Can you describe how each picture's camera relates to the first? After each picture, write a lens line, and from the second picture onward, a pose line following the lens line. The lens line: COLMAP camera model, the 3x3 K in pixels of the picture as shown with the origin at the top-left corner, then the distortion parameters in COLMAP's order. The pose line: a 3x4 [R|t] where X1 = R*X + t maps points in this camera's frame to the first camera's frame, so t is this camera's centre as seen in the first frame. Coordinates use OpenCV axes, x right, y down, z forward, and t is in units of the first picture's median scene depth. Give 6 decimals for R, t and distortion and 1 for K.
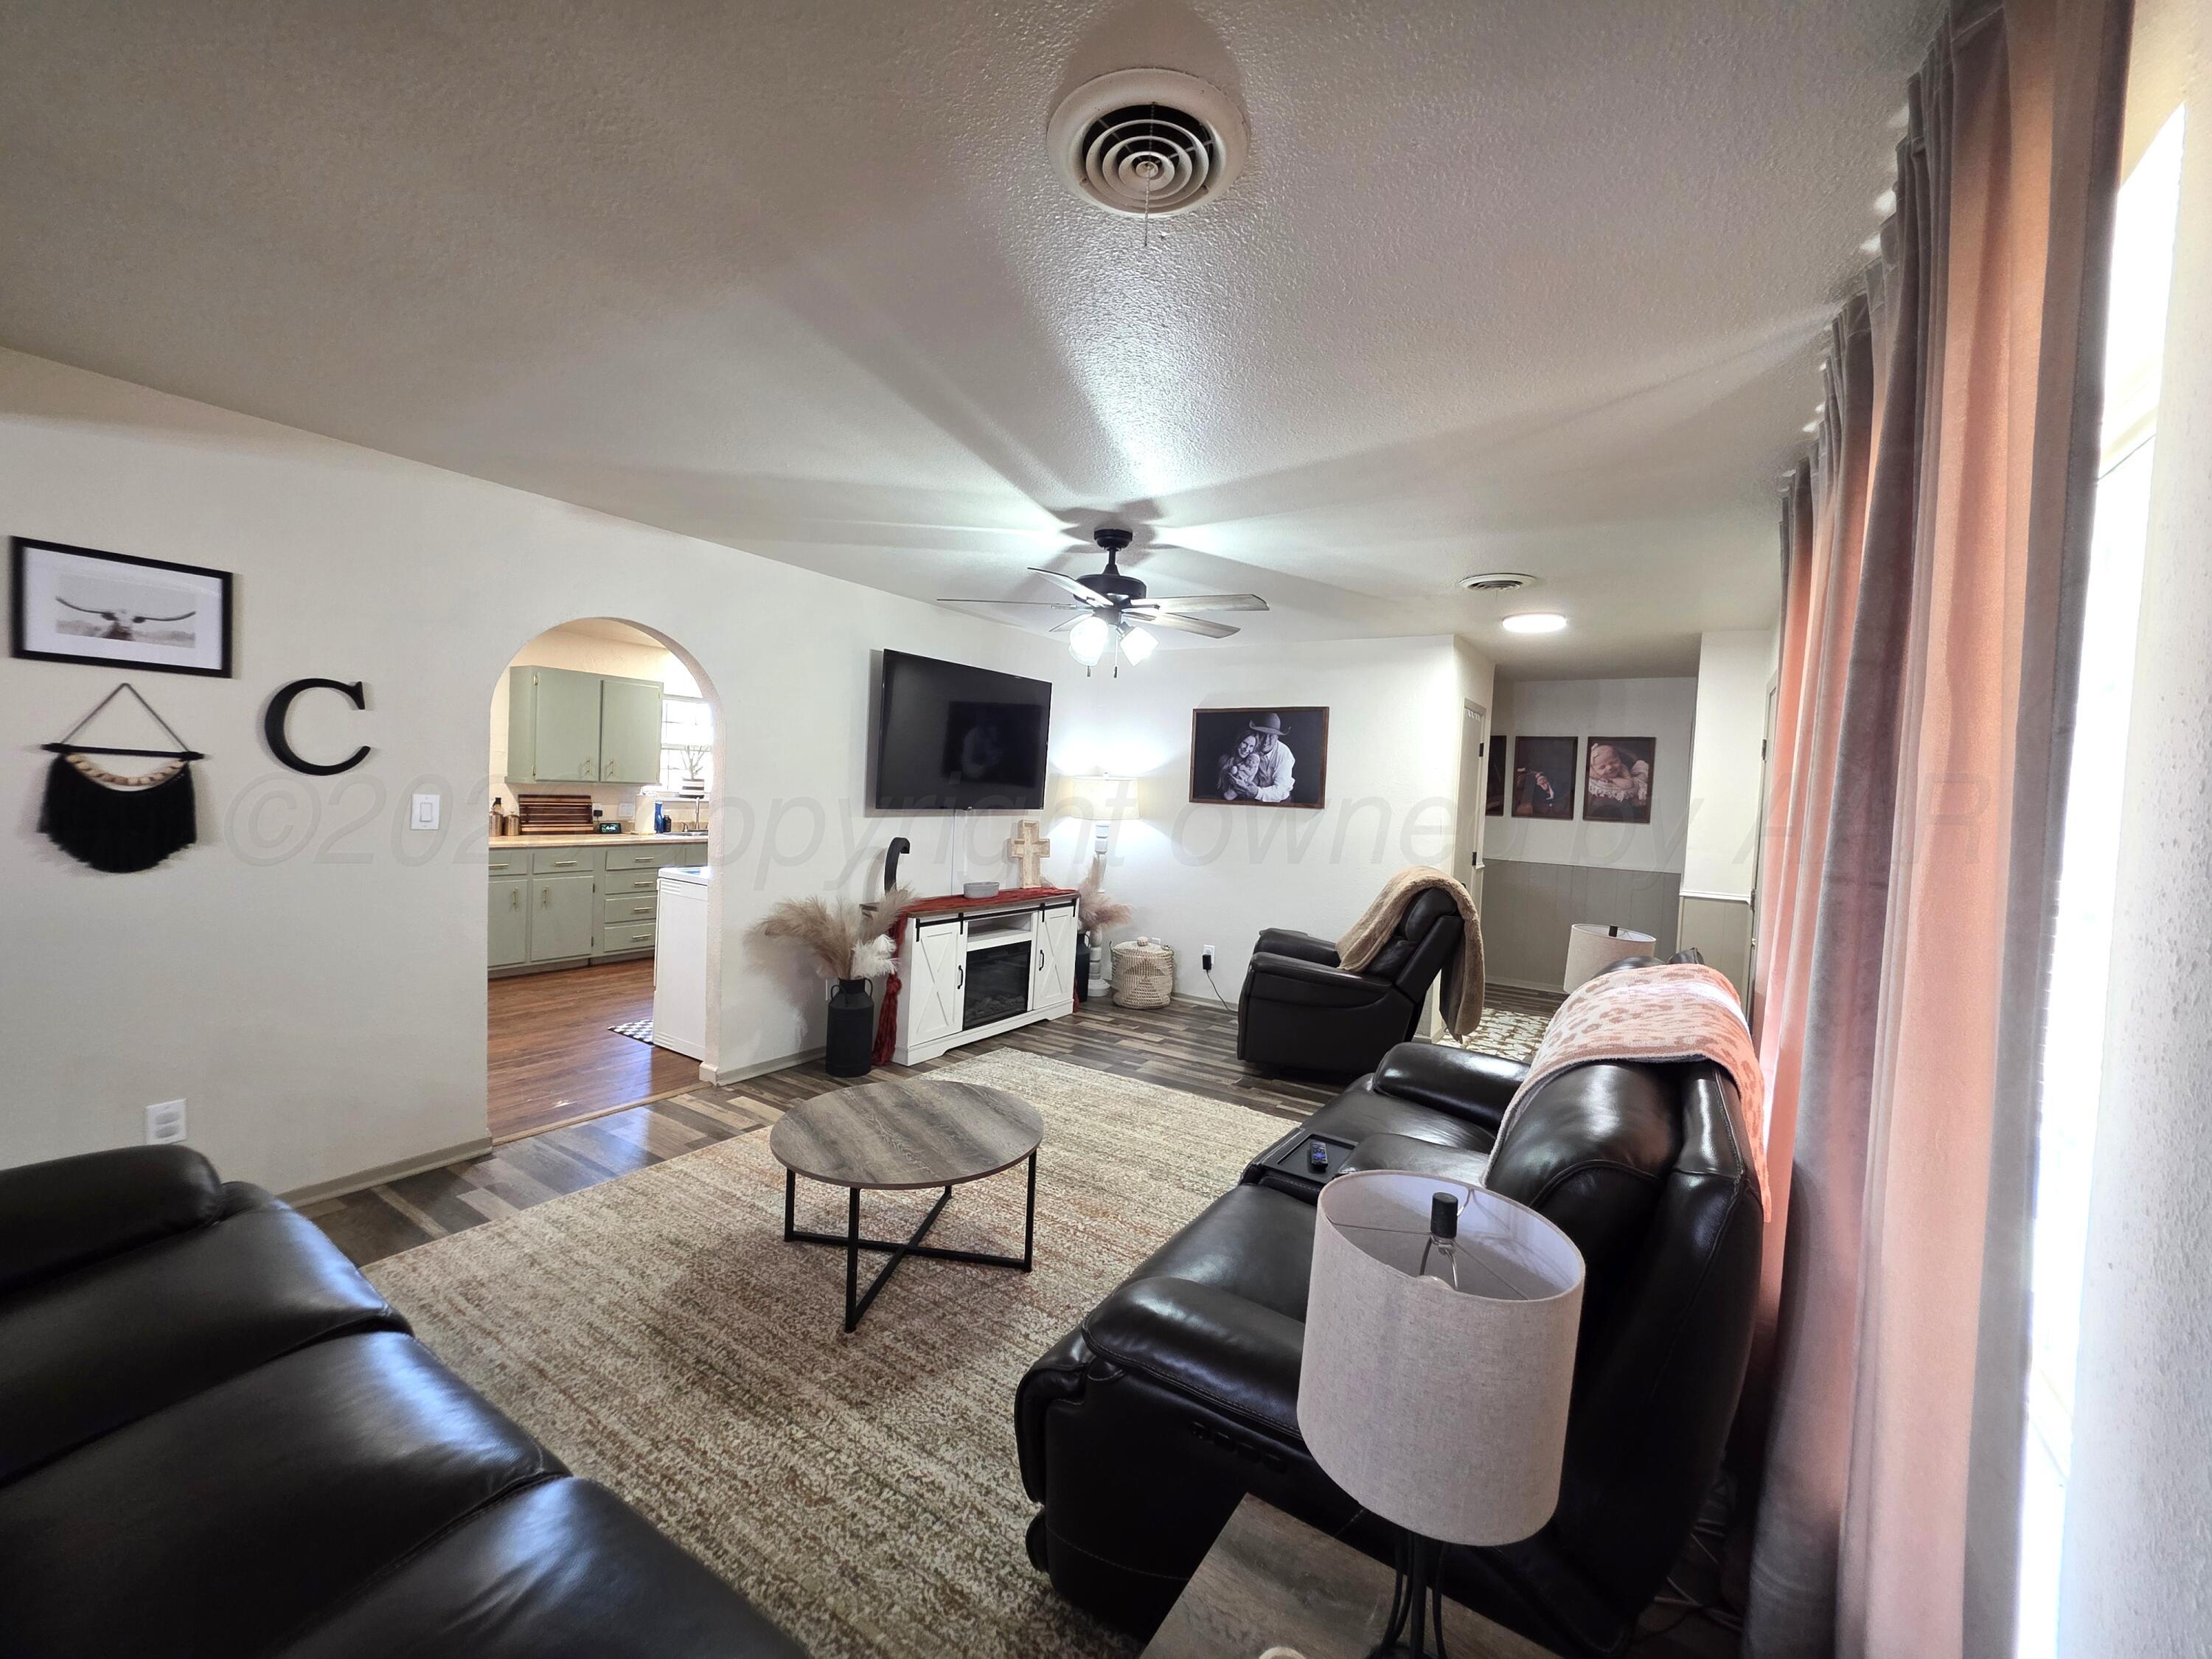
lens RADIAL K [[885.5, 0, 1098.4], [0, 885.5, 819.1], [0, 0, 1]] dist [0.003269, -0.000965]
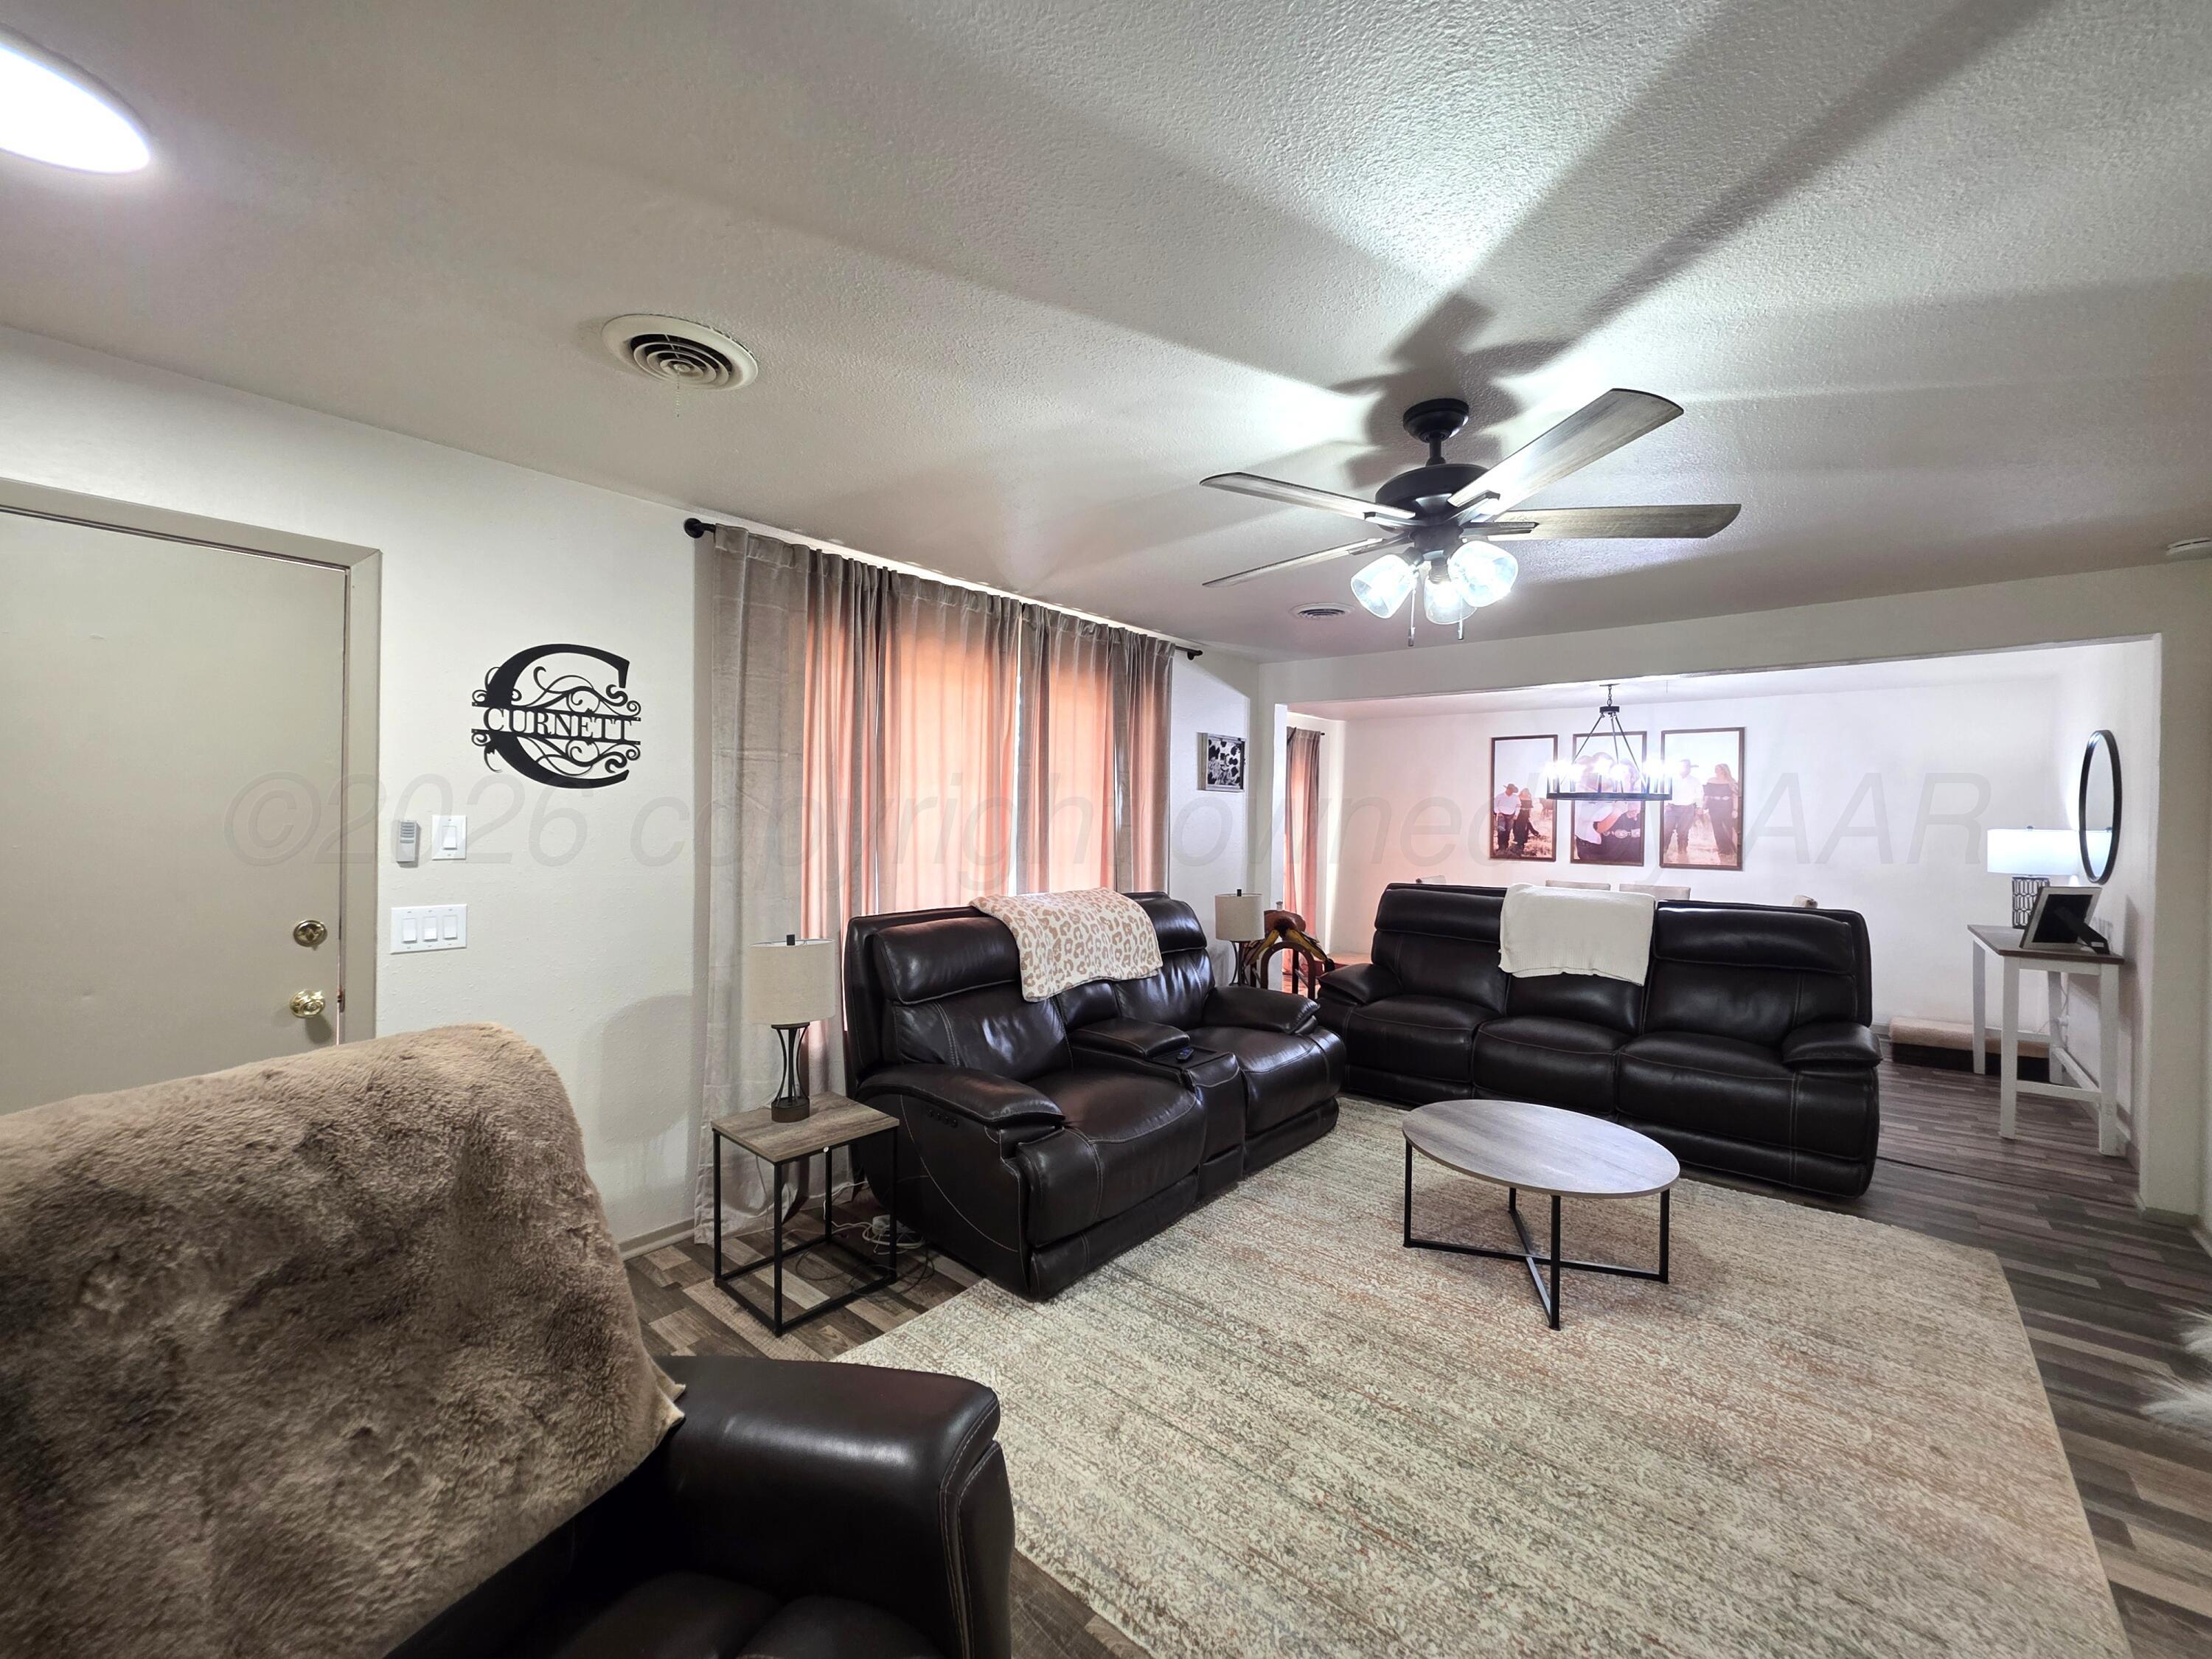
lens RADIAL K [[885.5, 0, 1099.8], [0, 885.5, 822.7], [0, 0, 1]] dist [0.003269, -0.000965]
pose [[-0.990339, -0.061912, 0.124076, 0.114305], [-0.055666, 0.997032, 0.053193, -0.038665], [-0.127001, 0.045772, -0.990846, 1.217516]]
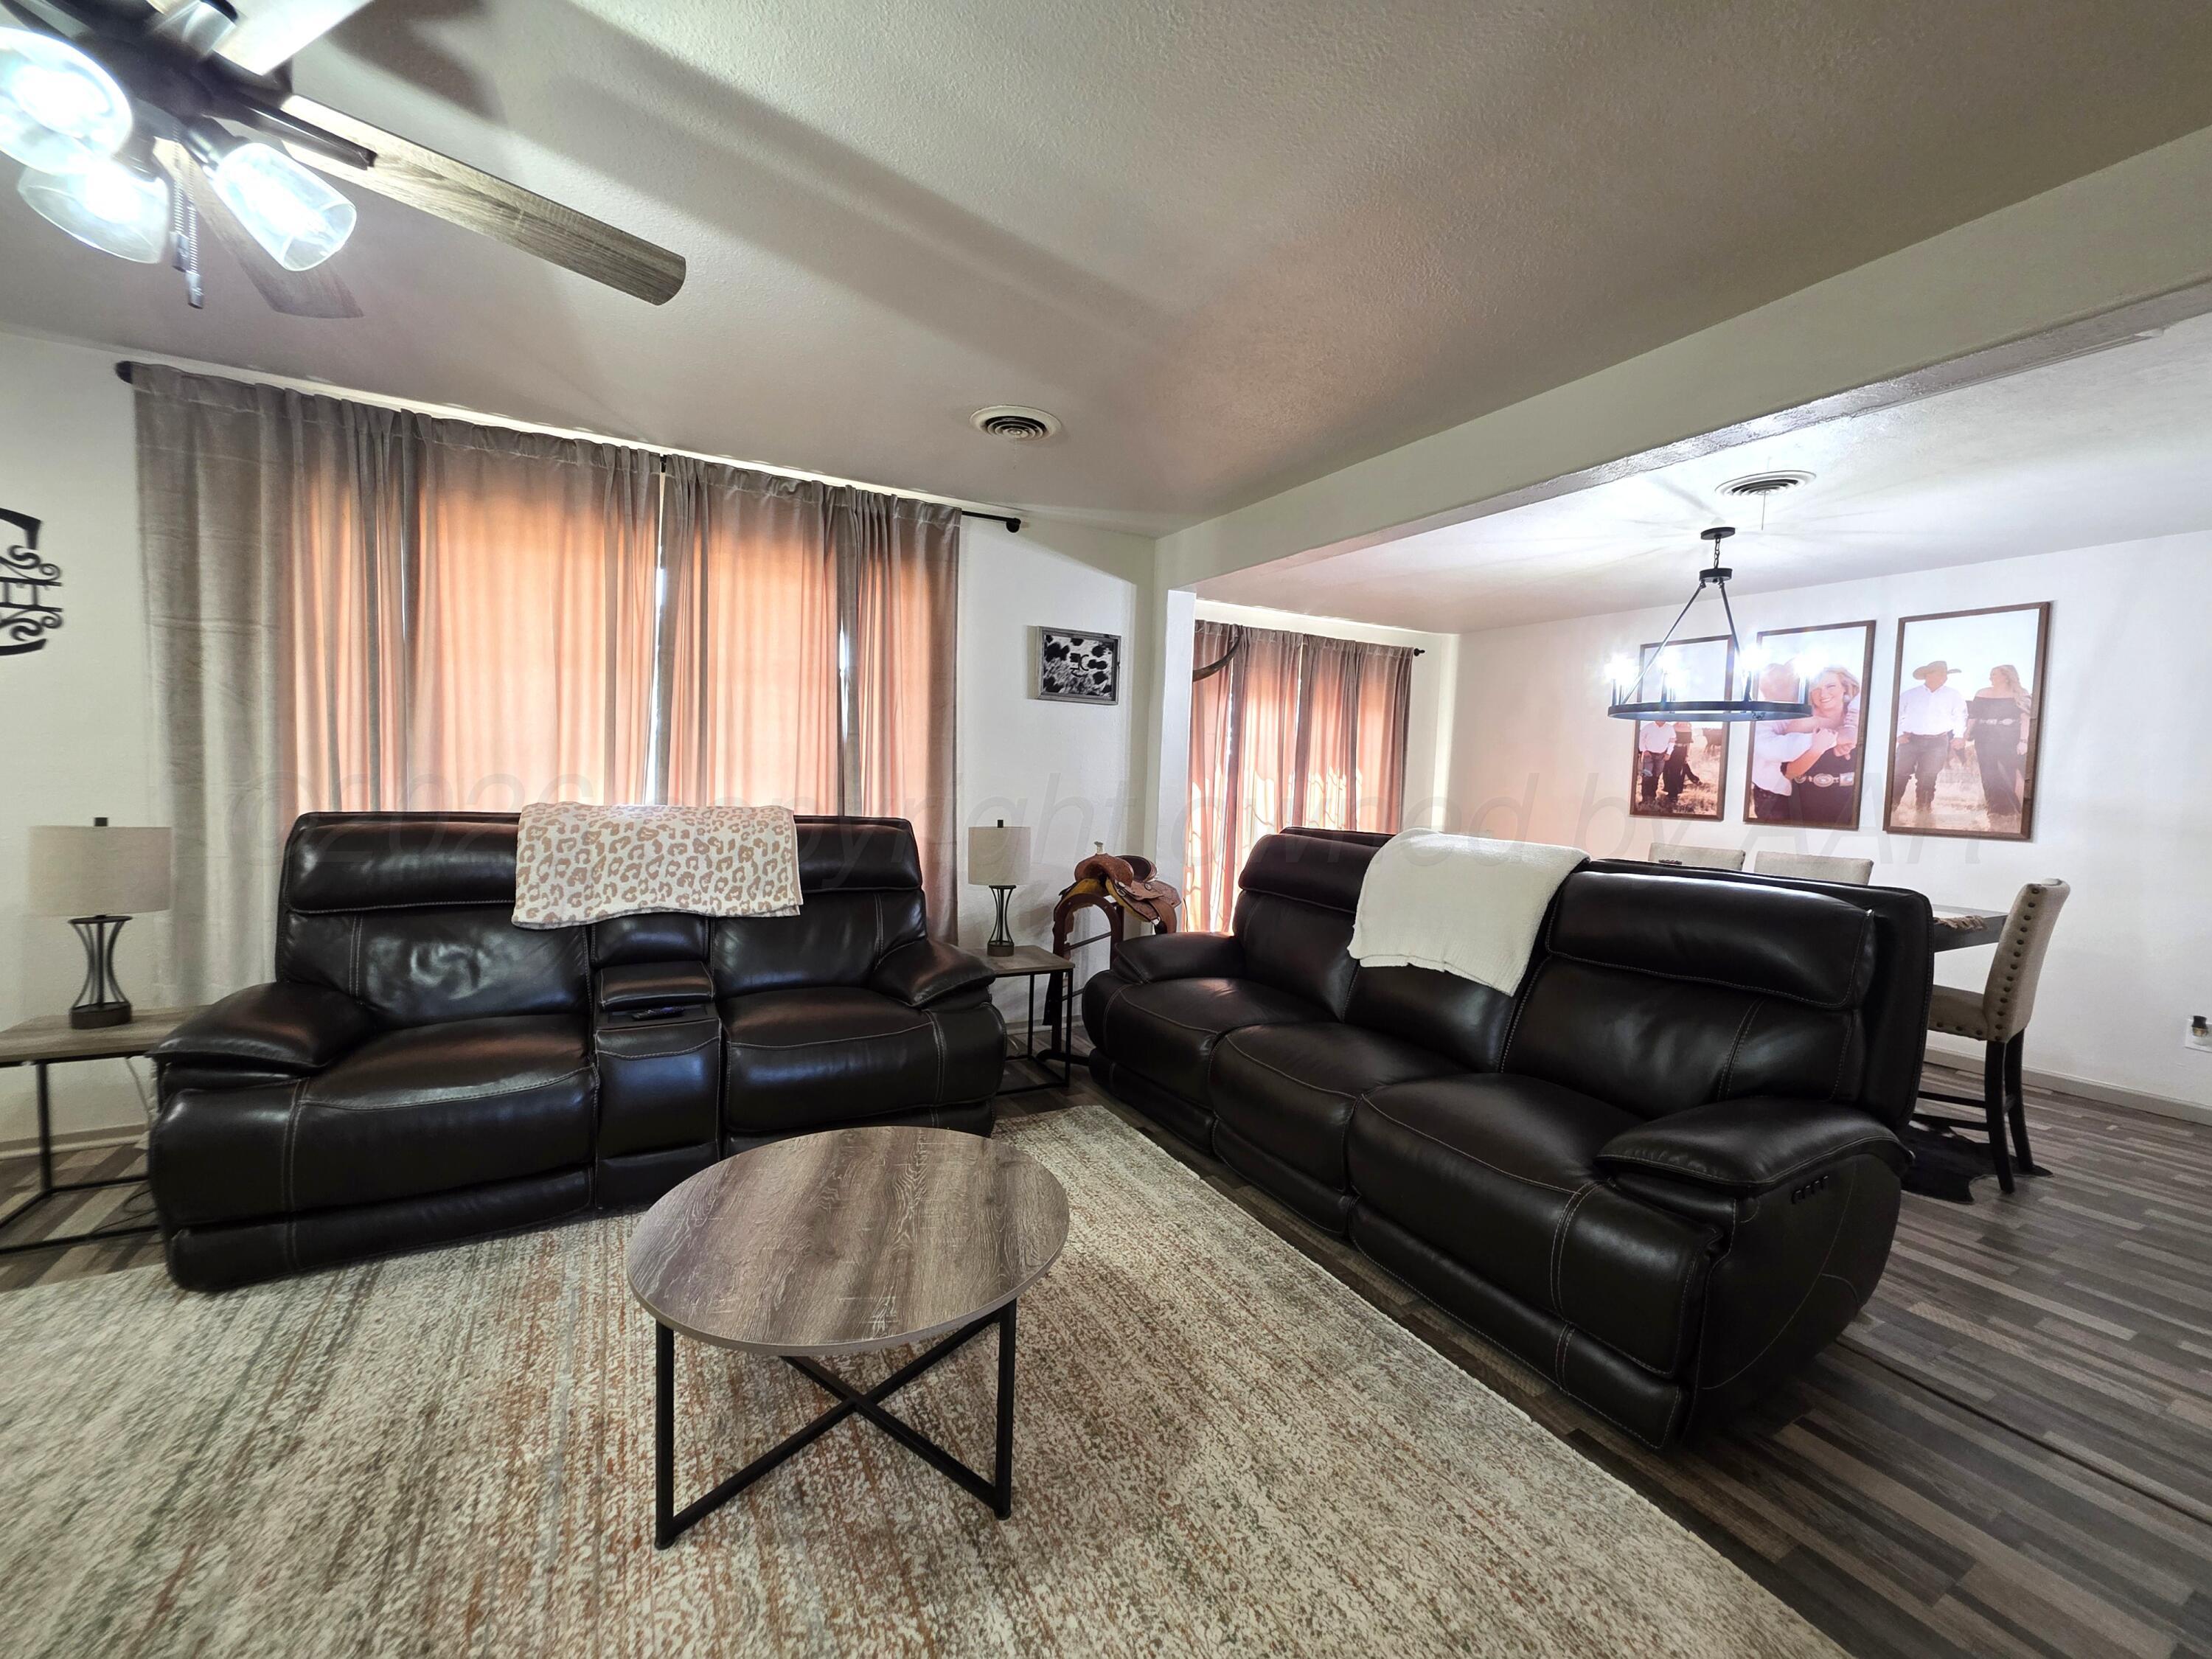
lens RADIAL K [[885.5, 0, 1097.3], [0, 885.5, 822.5], [0, 0, 1]] dist [0.003269, -0.000965]
pose [[-0.879723, -0.102260, 0.464361, -0.362145], [-0.054817, 0.991900, 0.114583, -0.009379], [-0.472317, 0.075347, -0.878203, 0.841400]]
